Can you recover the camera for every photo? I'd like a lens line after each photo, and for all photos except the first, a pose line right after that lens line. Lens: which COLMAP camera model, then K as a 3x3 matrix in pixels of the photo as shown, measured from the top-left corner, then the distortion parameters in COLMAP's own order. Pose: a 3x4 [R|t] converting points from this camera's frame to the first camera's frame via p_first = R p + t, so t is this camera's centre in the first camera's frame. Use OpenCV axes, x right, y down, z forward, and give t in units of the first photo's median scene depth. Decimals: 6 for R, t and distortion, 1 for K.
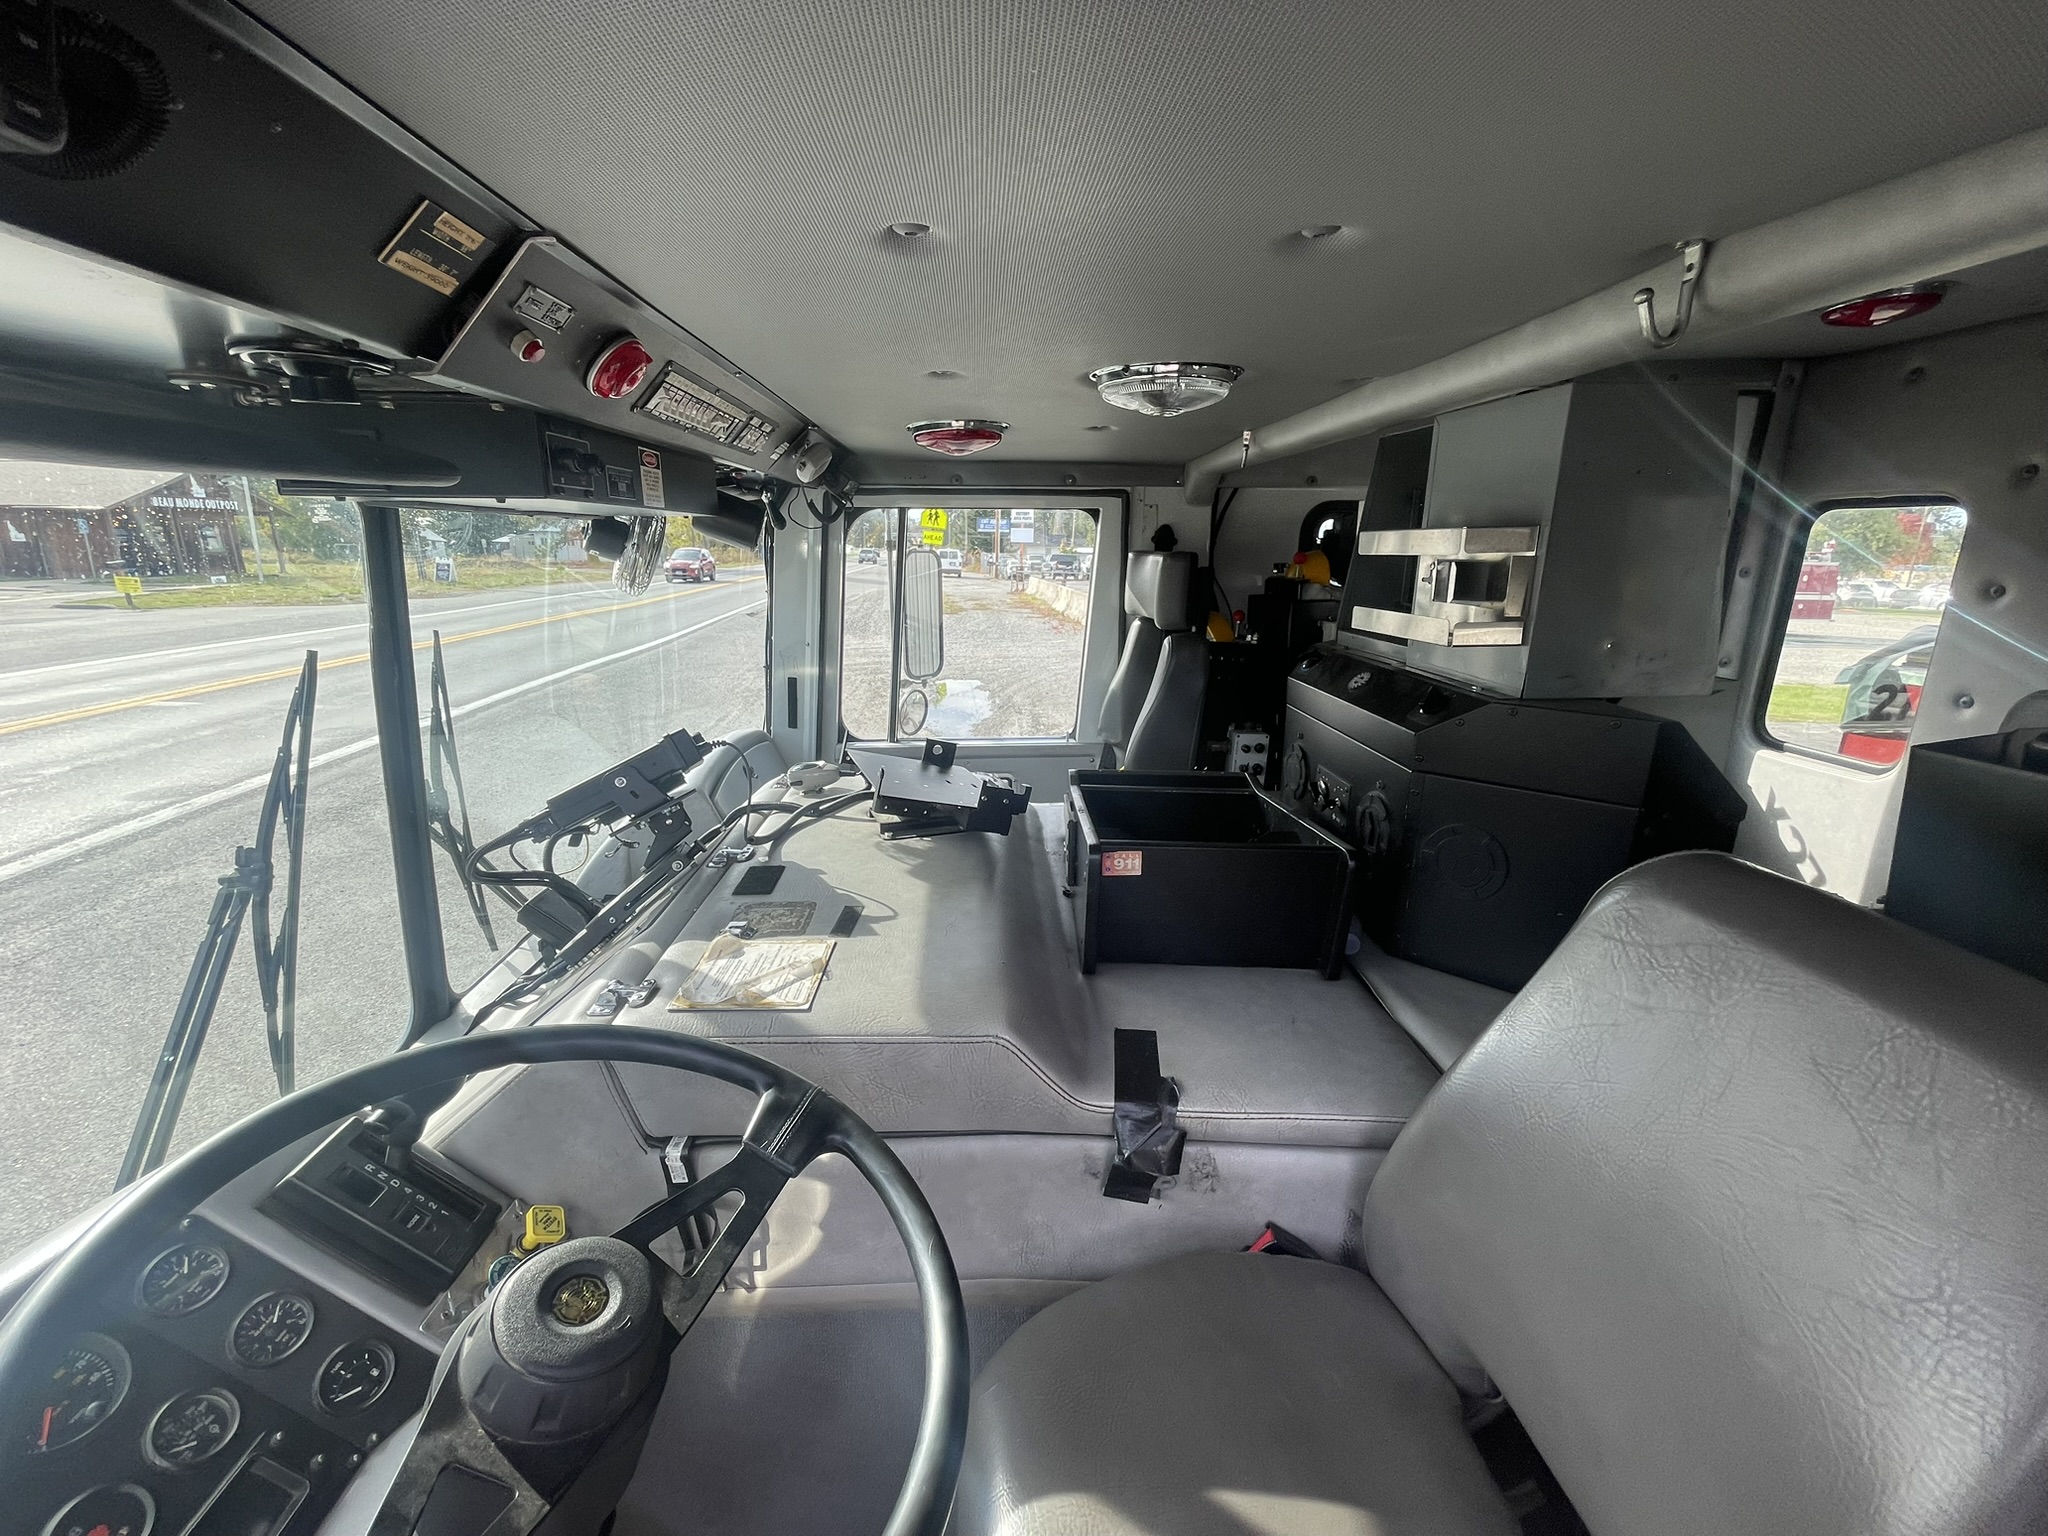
lens RADIAL K [[824.5, 0, 1017.3], [0, 824.5, 763.0], [0, 0, 1]] dist [-0.001280, 0.000201]
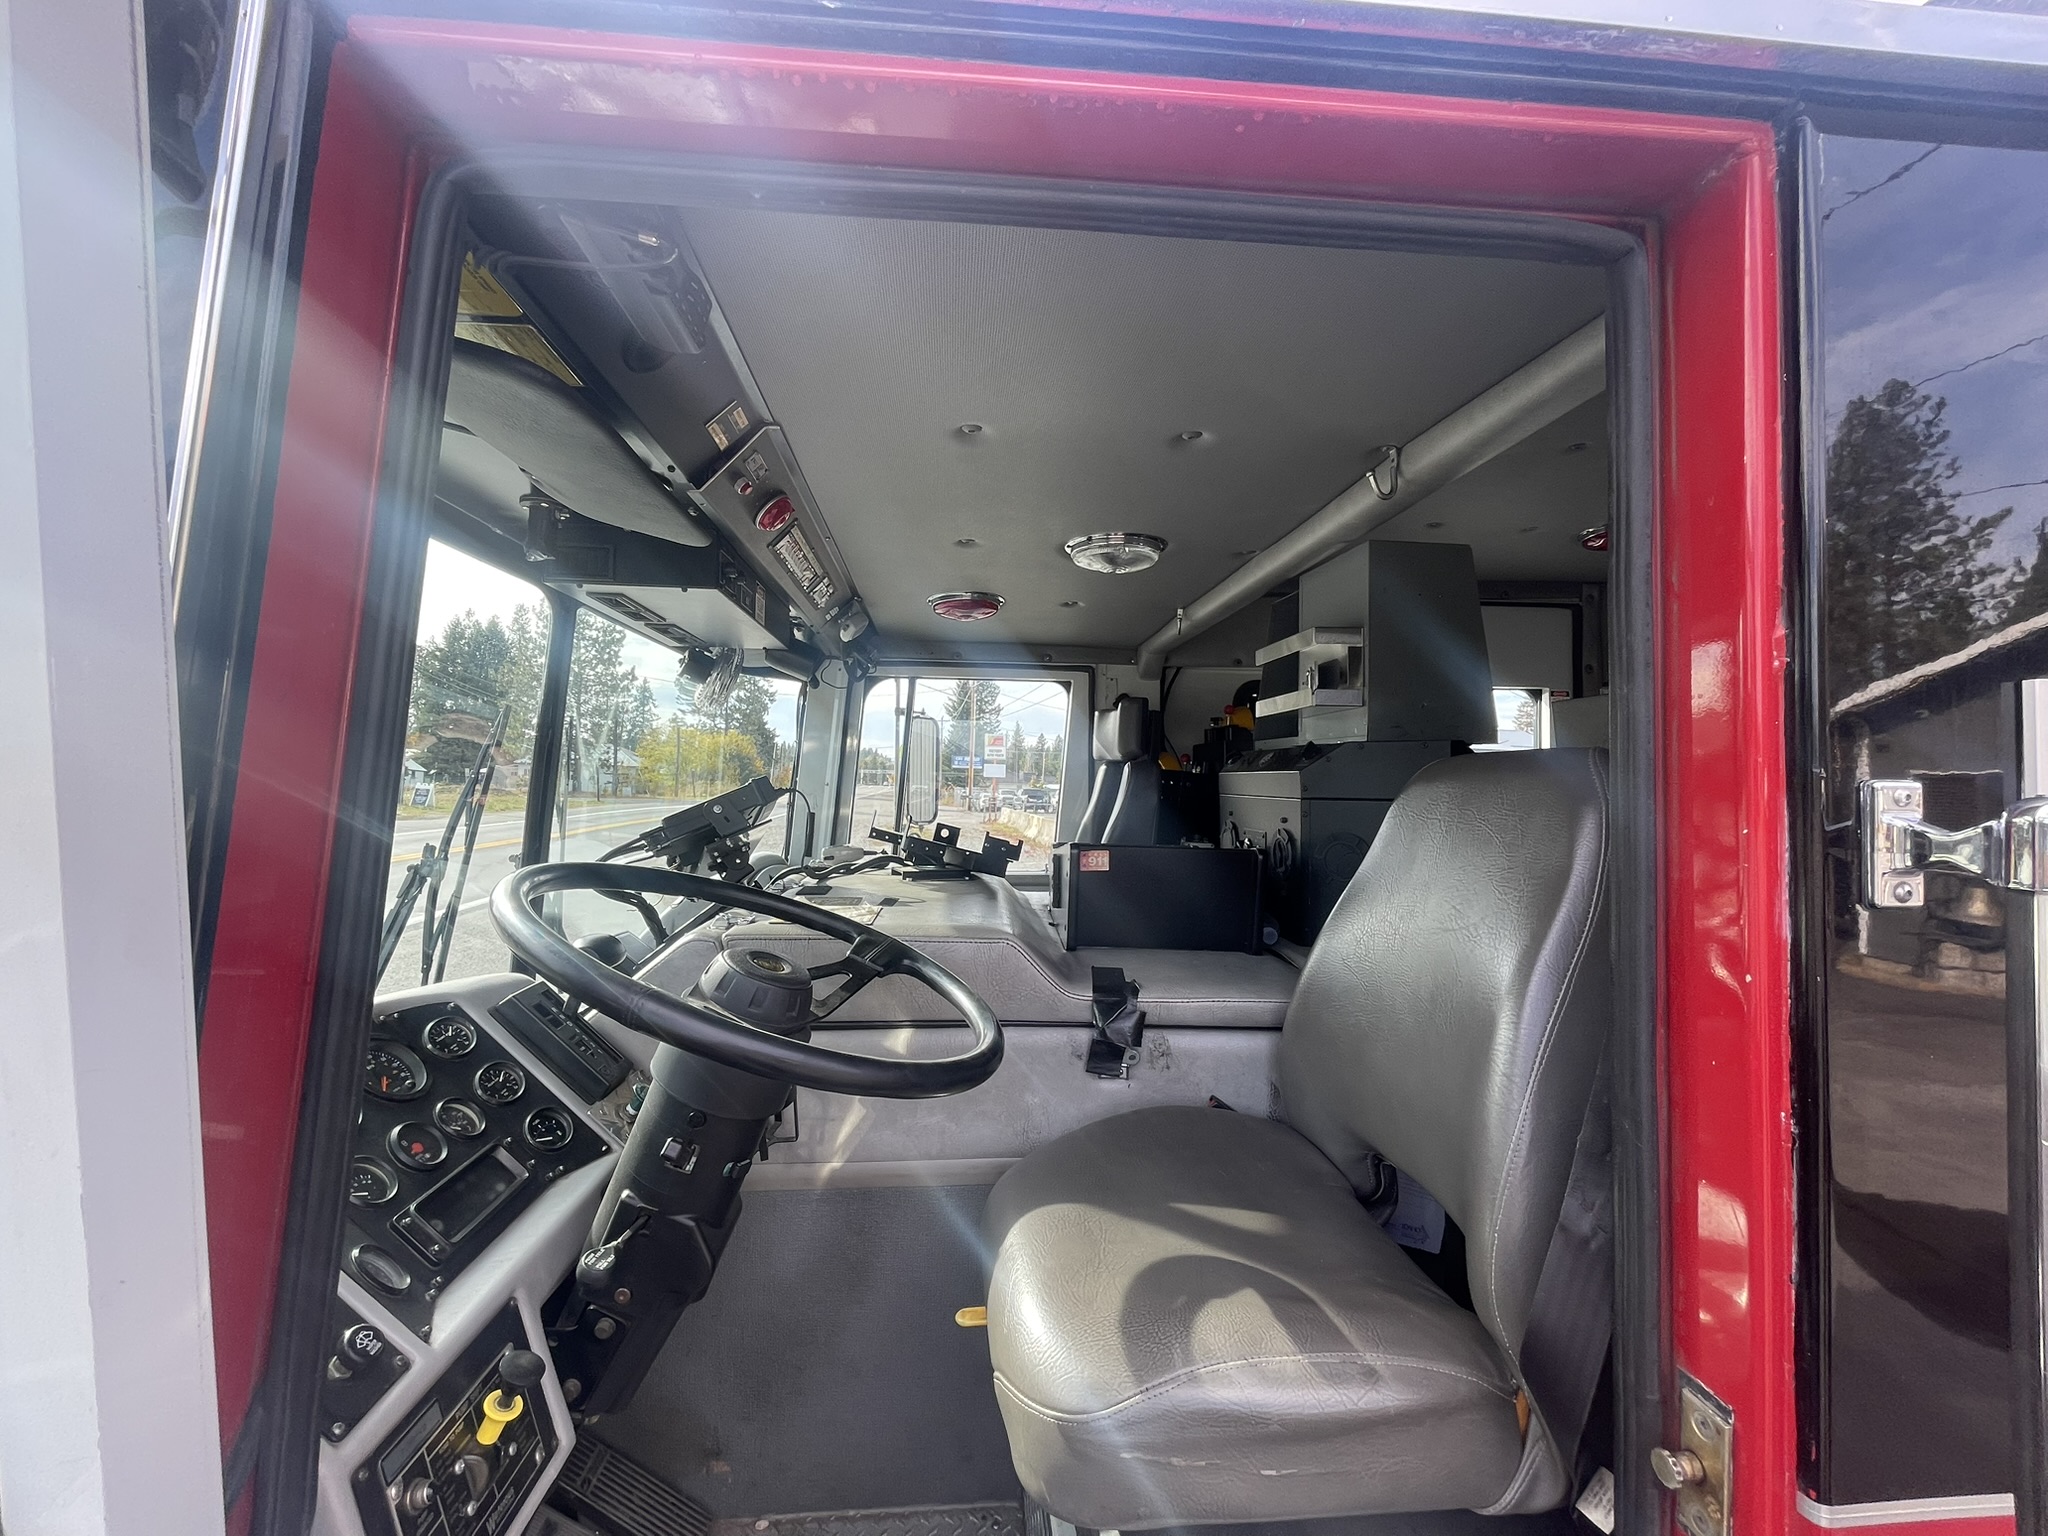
lens RADIAL K [[824.5, 0, 1020.9], [0, 824.5, 767.5], [0, 0, 1]] dist [-0.001280, 0.000201]
pose [[0.999187, 0.011907, 0.038509, -0.037932], [-0.000843, 0.961343, -0.275354, 0.277371], [-0.040299, 0.275097, 0.960571, -0.268920]]
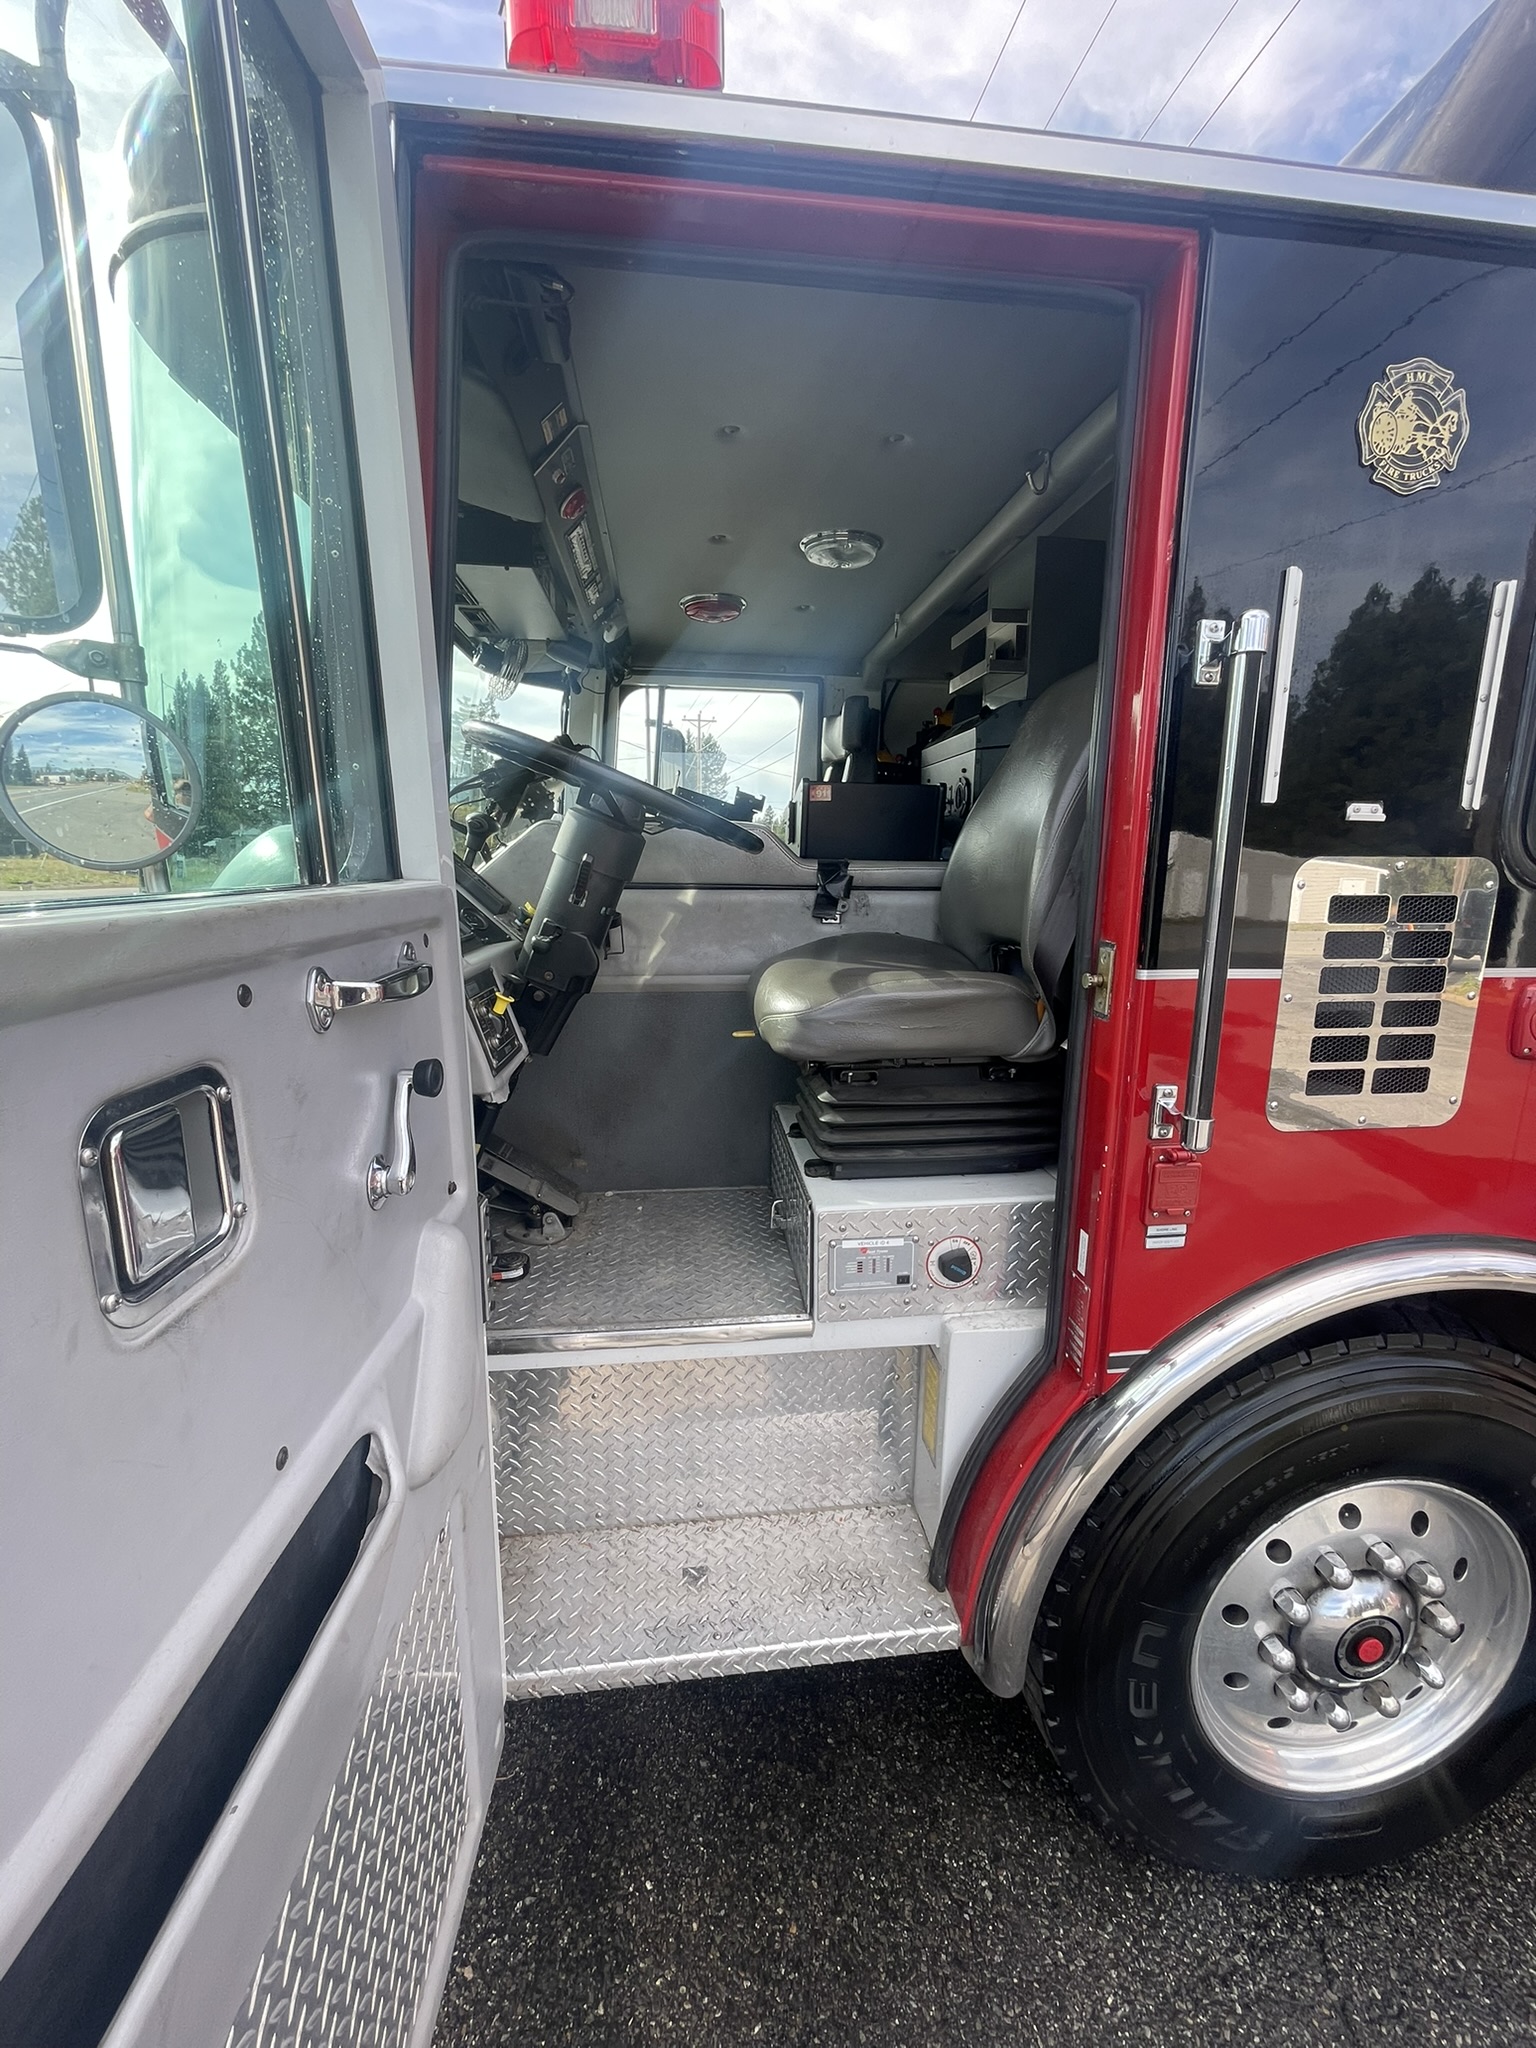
lens RADIAL K [[824.5, 0, 772.5], [0, 824.5, 1018.8], [0, 0, 1]] dist [-0.001280, 0.000201]
pose [[0.997679, -0.002881, 0.068027, -0.084218], [0.007384, 0.997790, -0.066034, 0.594861], [-0.067686, 0.066383, 0.995496, -0.627474]]
